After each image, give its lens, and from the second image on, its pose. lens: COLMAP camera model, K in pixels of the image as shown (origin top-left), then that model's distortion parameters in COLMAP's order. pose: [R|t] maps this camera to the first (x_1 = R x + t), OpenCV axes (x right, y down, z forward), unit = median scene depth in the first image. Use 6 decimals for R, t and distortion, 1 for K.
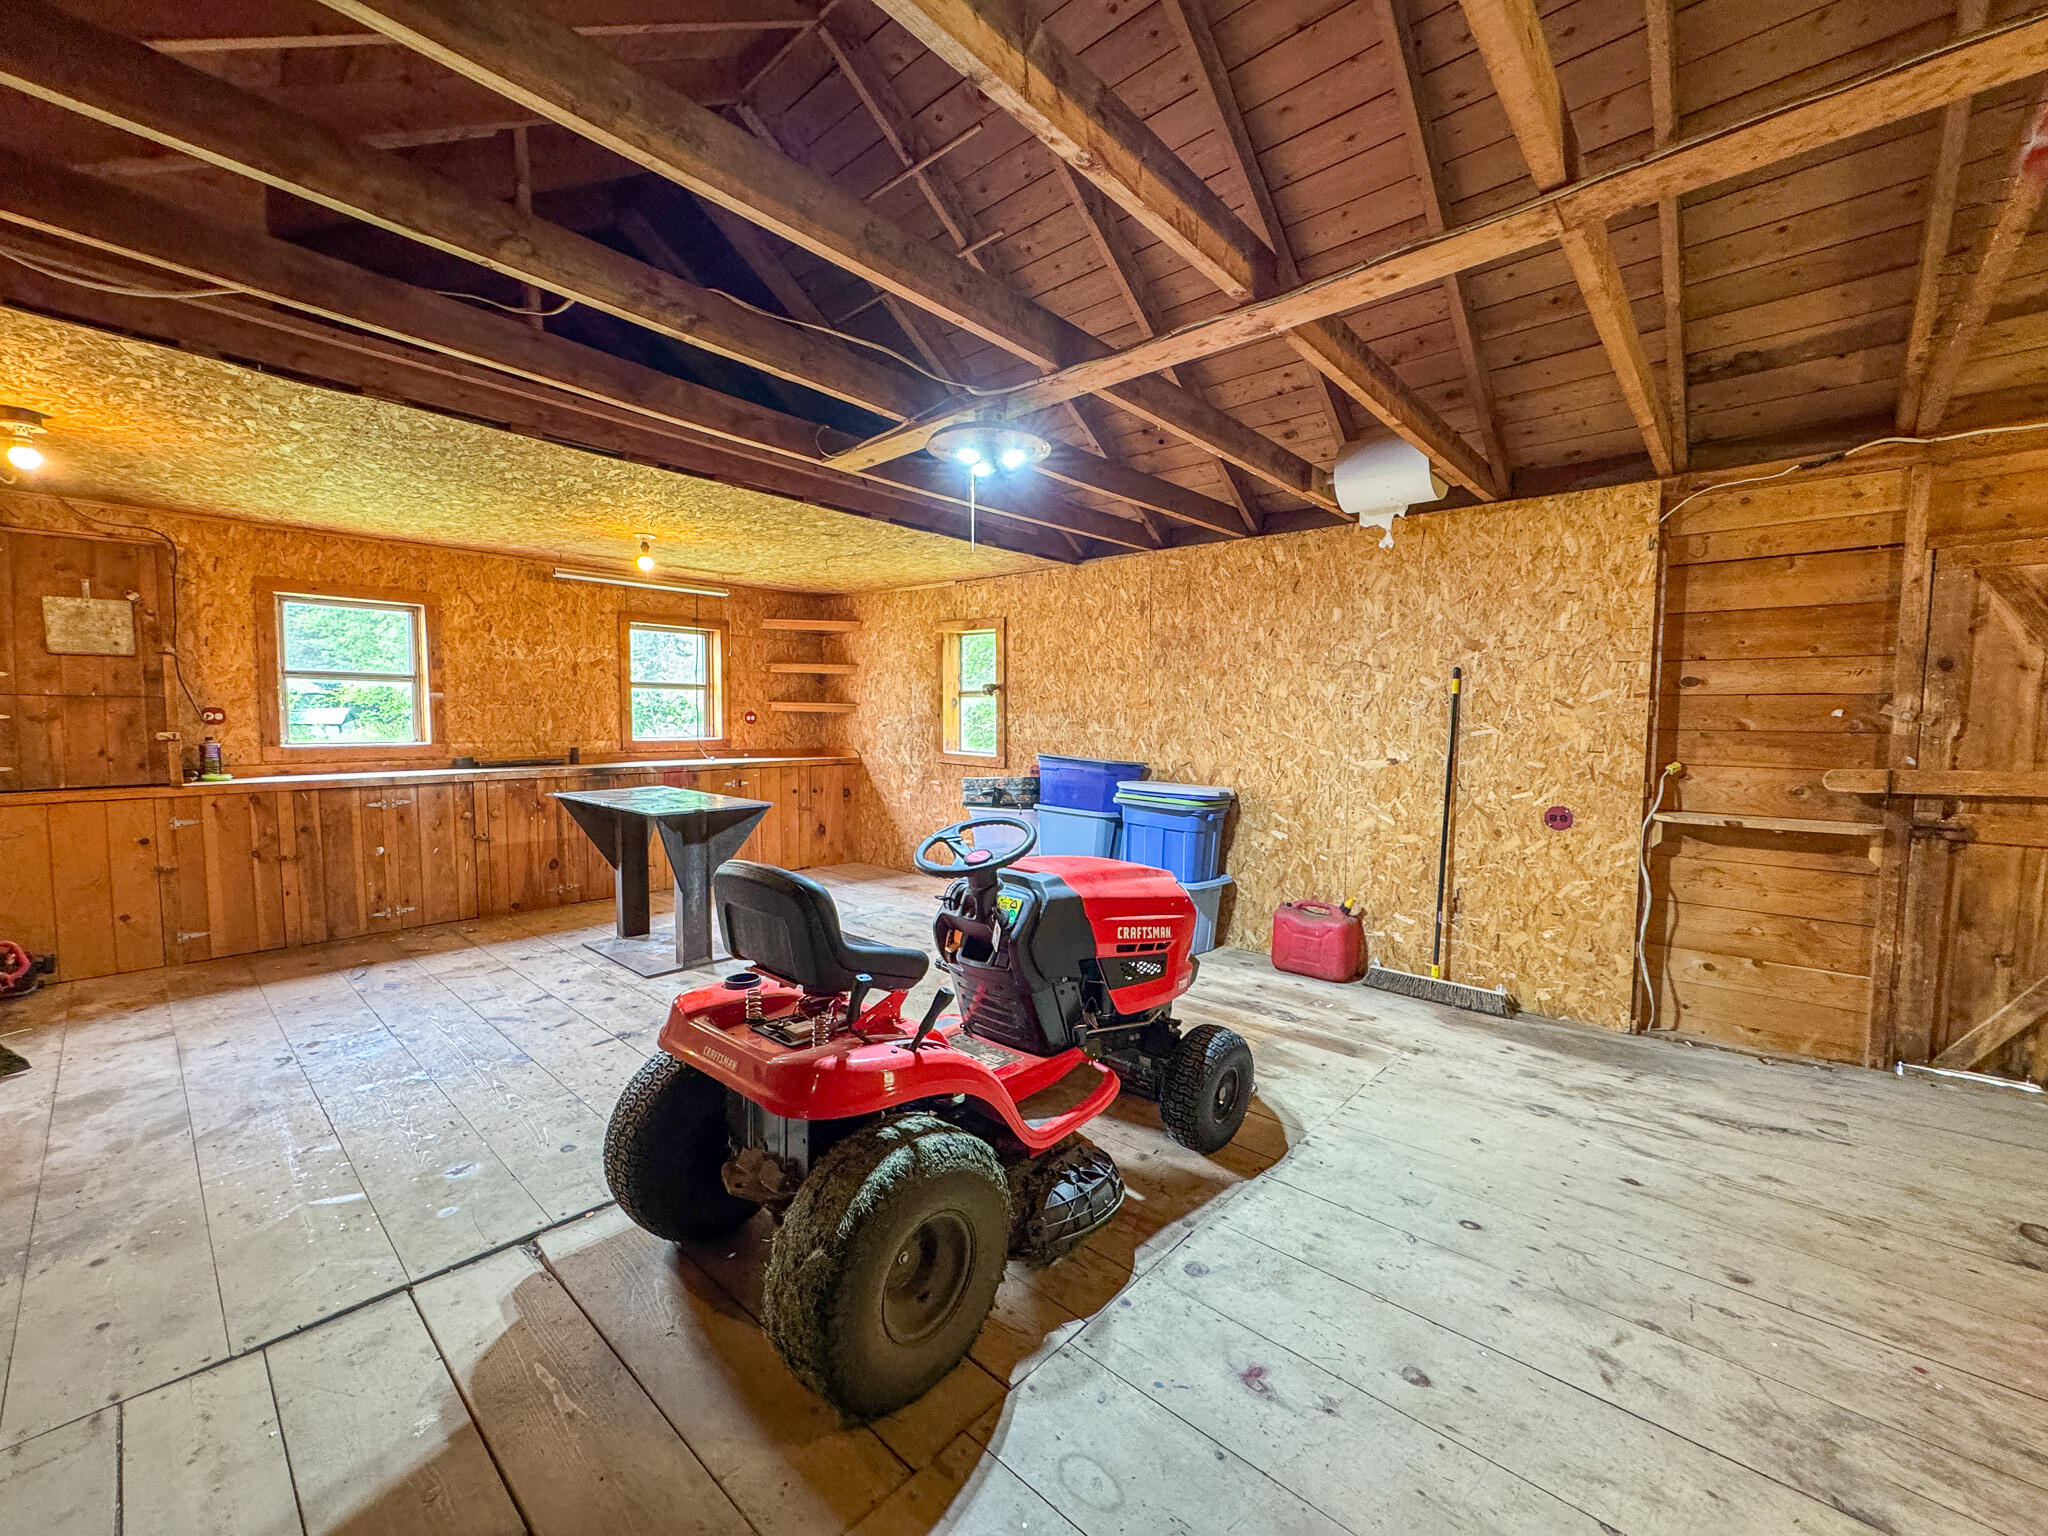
lens RADIAL K [[822.6, 0, 1018.1], [0, 822.6, 772.1], [0, 0, 1]] dist [-0.003160, 0.001172]
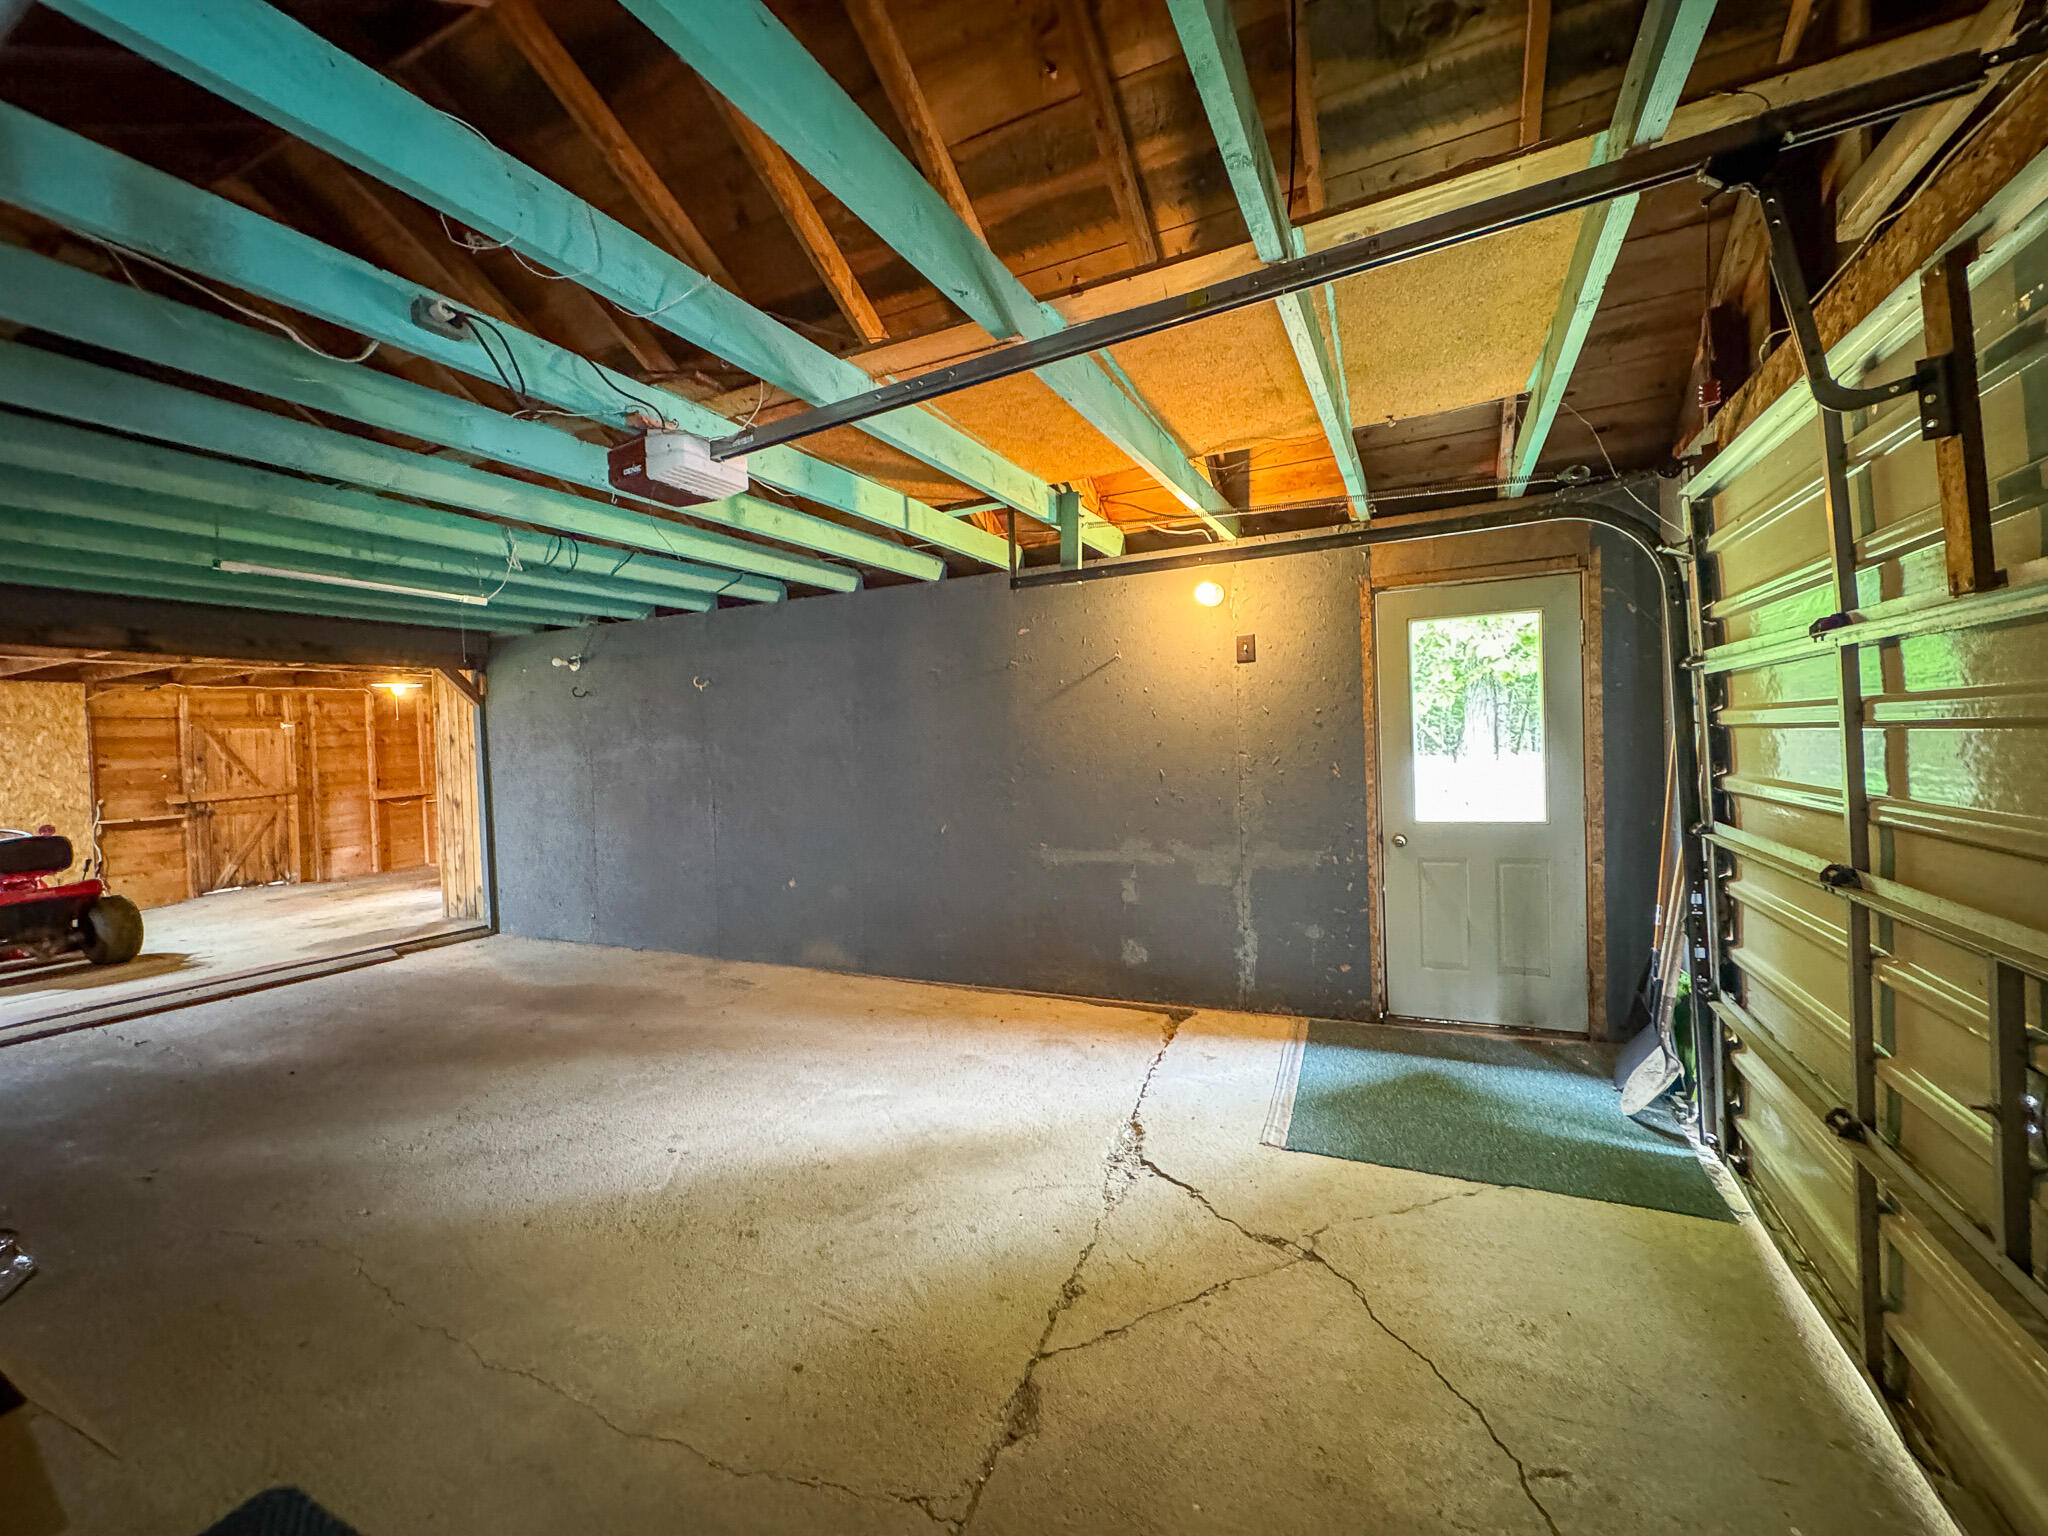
lens RADIAL K [[822.6, 0, 1019.9], [0, 822.6, 754.5], [0, 0, 1]] dist [-0.003160, 0.001172]
pose [[-0.278731, -0.013207, 0.960278, -2.363366], [0.103030, 0.993723, 0.043573, 0.030795], [-0.954827, 0.111083, -0.275621, -0.961402]]
